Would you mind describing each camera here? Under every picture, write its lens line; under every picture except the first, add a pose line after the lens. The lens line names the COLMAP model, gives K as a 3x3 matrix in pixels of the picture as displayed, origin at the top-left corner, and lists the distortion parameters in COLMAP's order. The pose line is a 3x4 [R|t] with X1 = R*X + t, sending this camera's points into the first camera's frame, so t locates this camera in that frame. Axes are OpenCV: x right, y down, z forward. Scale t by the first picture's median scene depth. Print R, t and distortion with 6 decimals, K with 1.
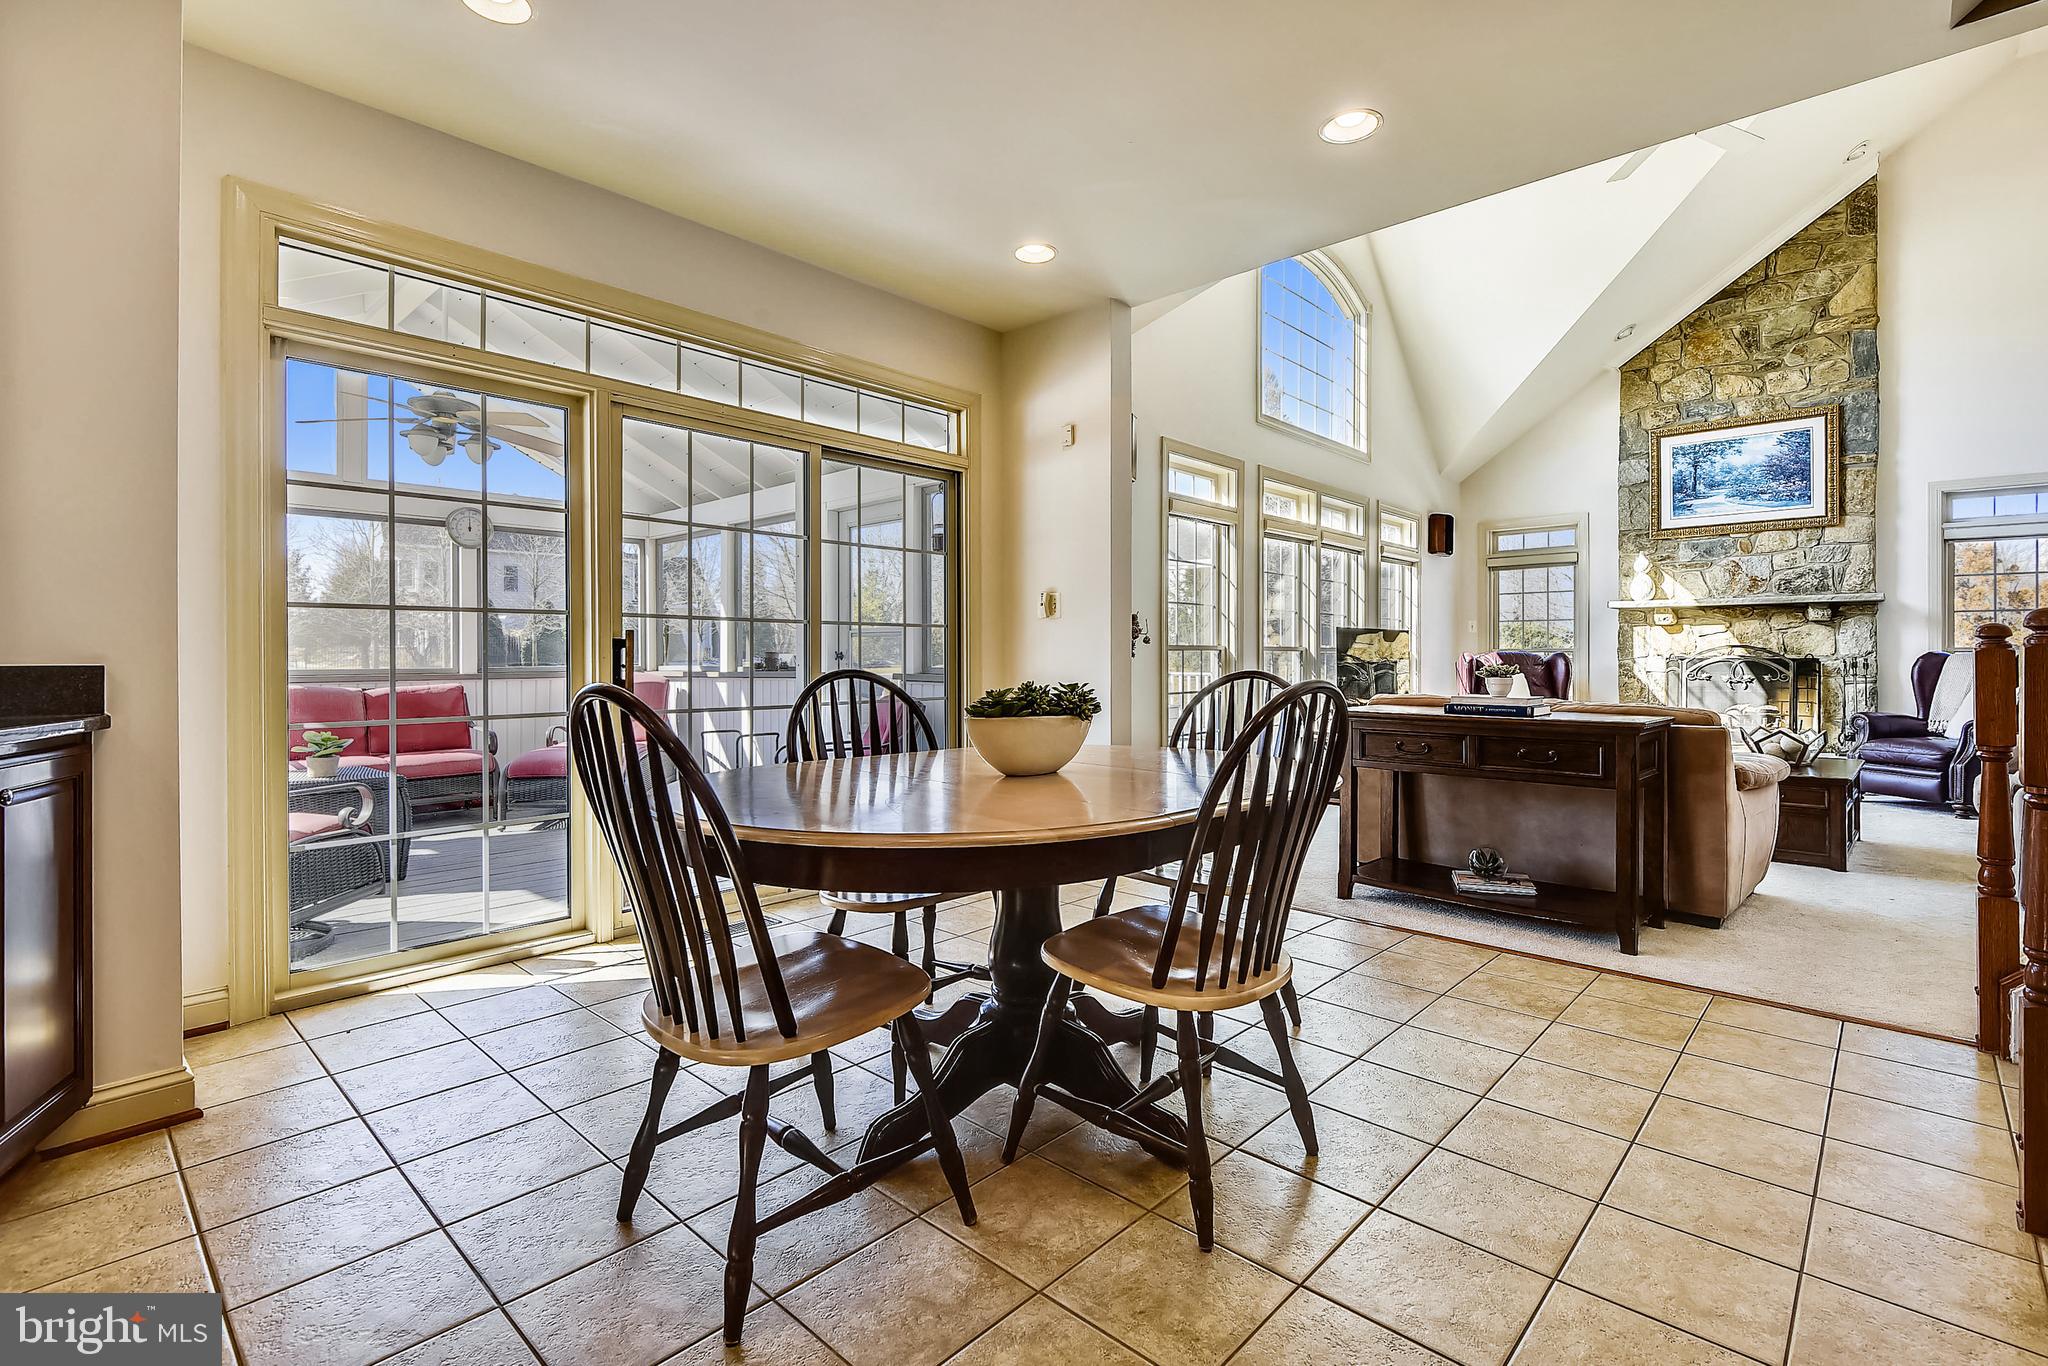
lens RADIAL K [[939.8, 0, 1030.6], [0, 939.8, 672.0], [0, 0, 1]] dist [0.013570, -0.000951]
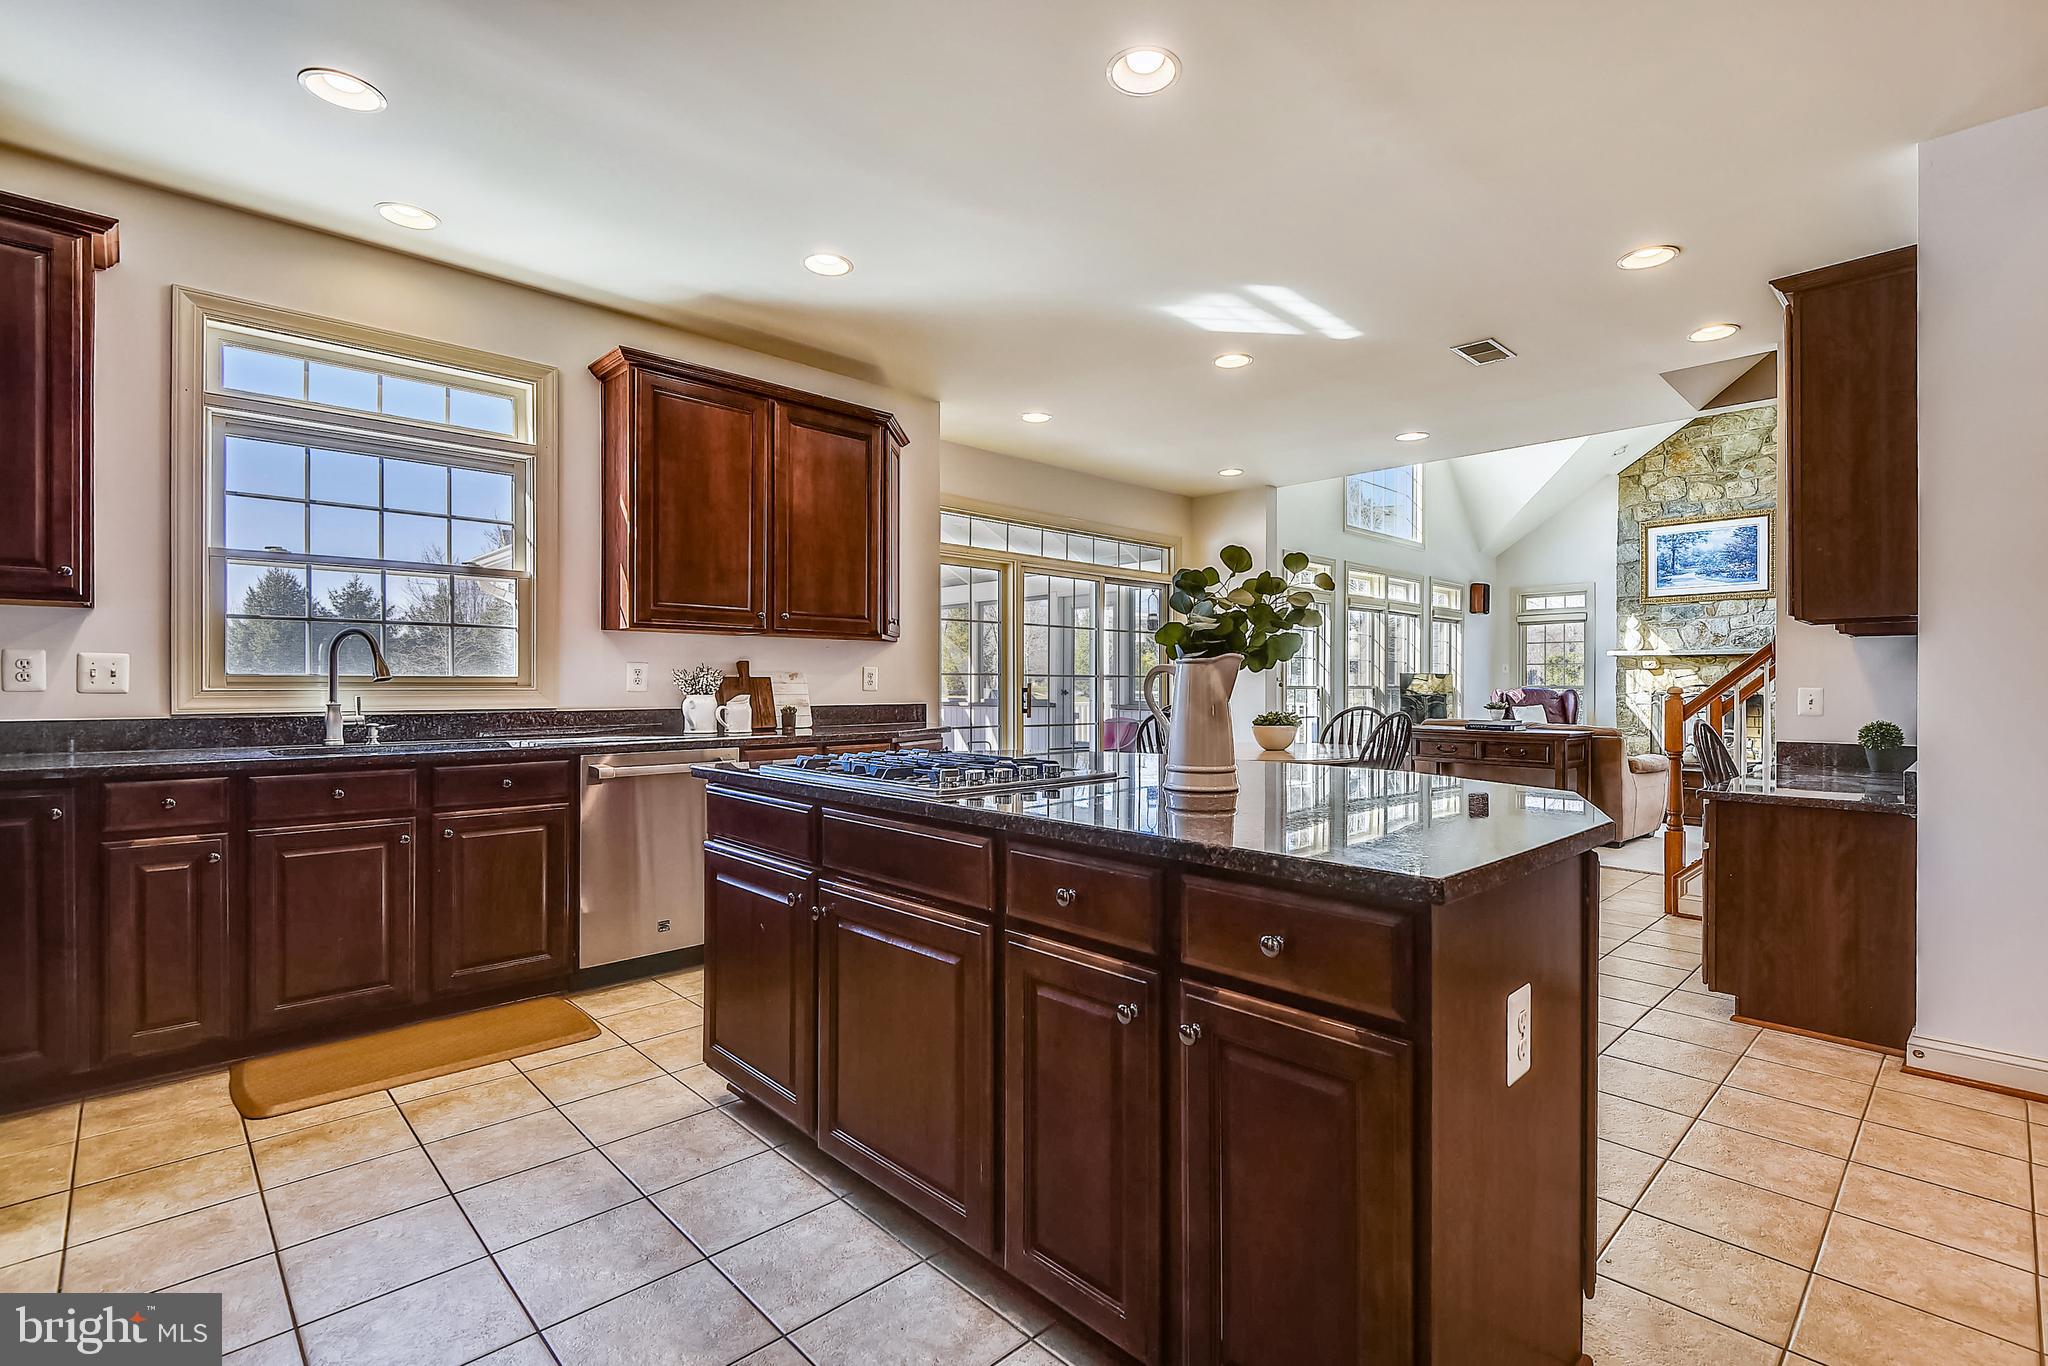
lens RADIAL K [[939.8, 0, 1017.9], [0, 939.8, 686.3], [0, 0, 1]] dist [0.013570, -0.000951]
pose [[0.997894, 0.002109, -0.064828, -0.138913], [-0.002877, 0.999927, -0.011760, -0.006679], [0.064798, 0.011922, 0.997827, -0.399926]]
